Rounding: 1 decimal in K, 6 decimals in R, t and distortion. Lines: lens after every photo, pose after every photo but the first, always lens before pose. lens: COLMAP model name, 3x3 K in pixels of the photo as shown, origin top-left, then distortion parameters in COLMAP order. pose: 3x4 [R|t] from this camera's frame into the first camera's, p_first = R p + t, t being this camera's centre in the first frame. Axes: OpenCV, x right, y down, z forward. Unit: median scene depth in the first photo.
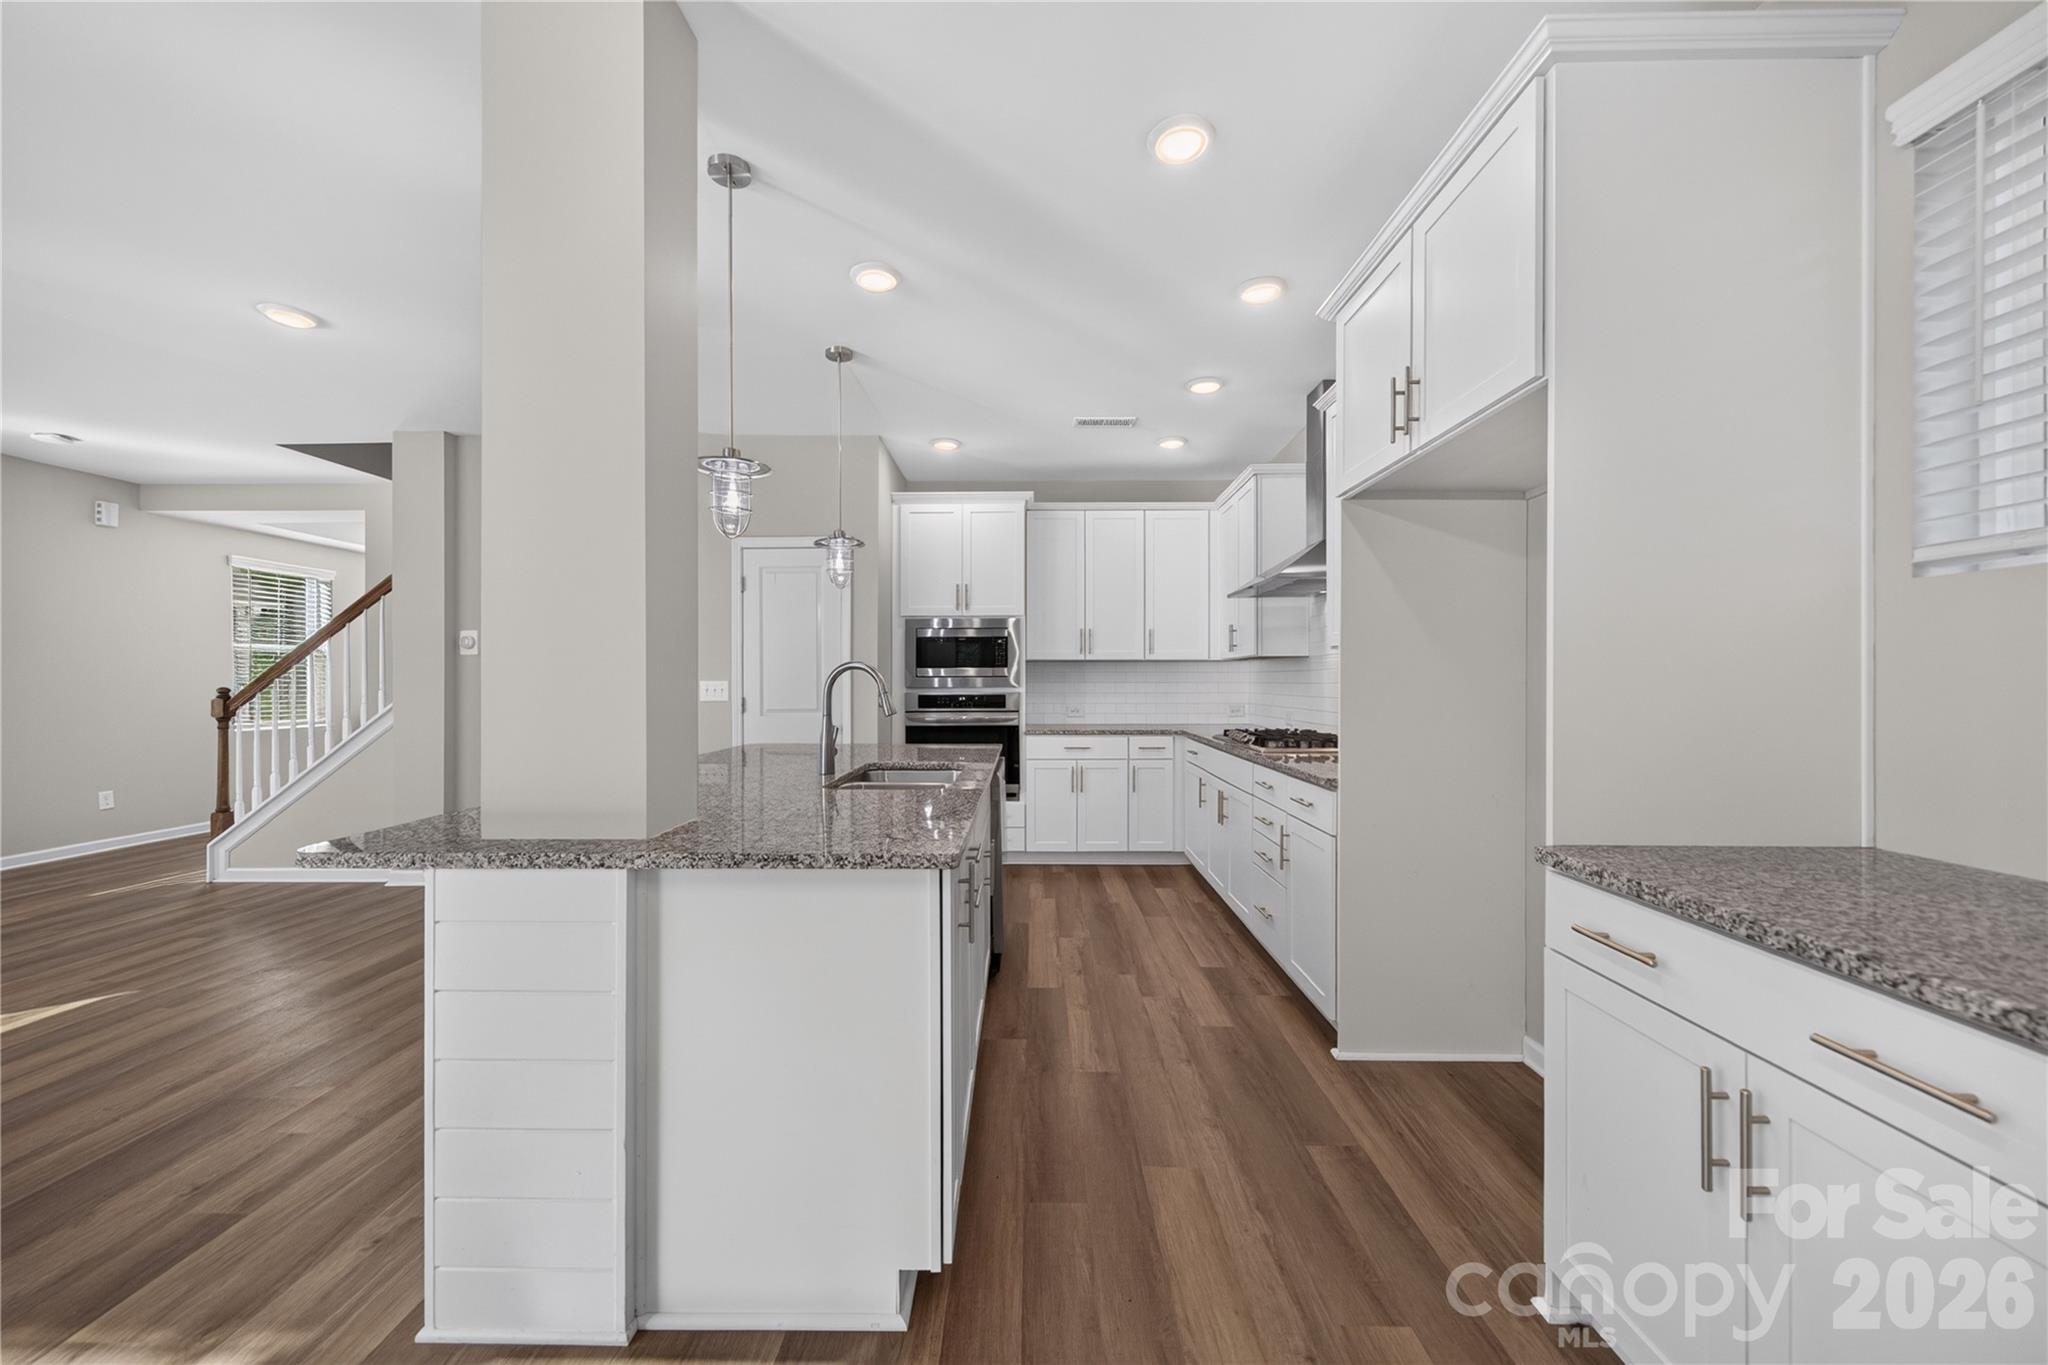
lens RADIAL K [[749.2, 0, 1024.0], [0, 749.2, 682.5], [0, 0, 1]] dist [-0.000907, -0.008284]
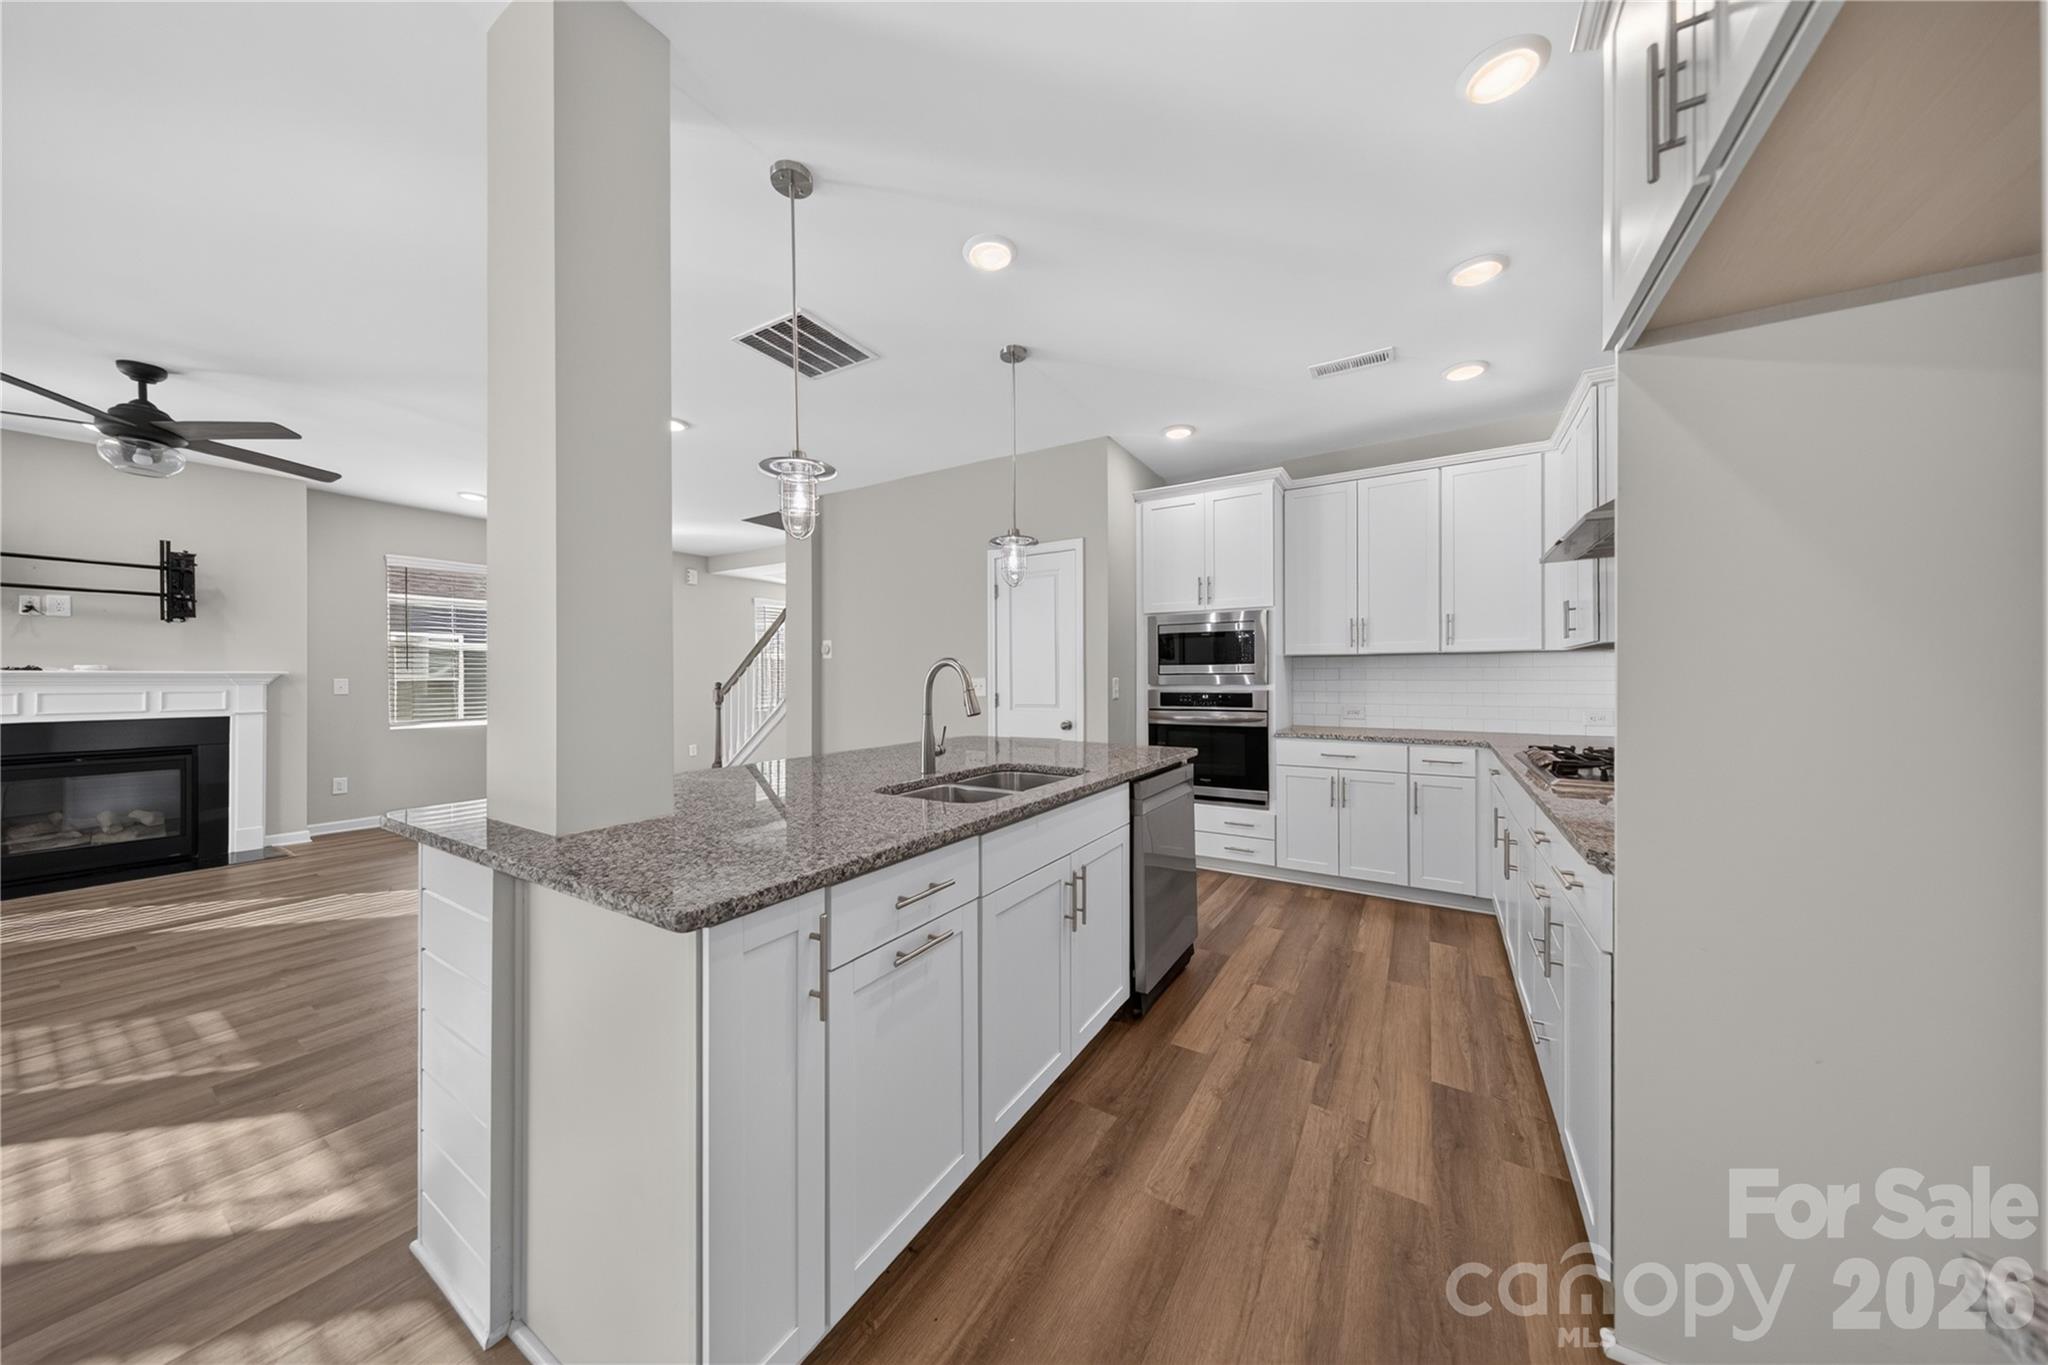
lens RADIAL K [[641.5, 0, 1022.0], [0, 641.5, 678.5], [0, 0, 1]] dist [0.006455, -0.004875]
pose [[0.853041, -0.000191, -0.521843, 0.146953], [-0.001296, 0.999996, -0.002485, 0.000914], [0.521842, 0.002796, 0.853038, 0.183147]]
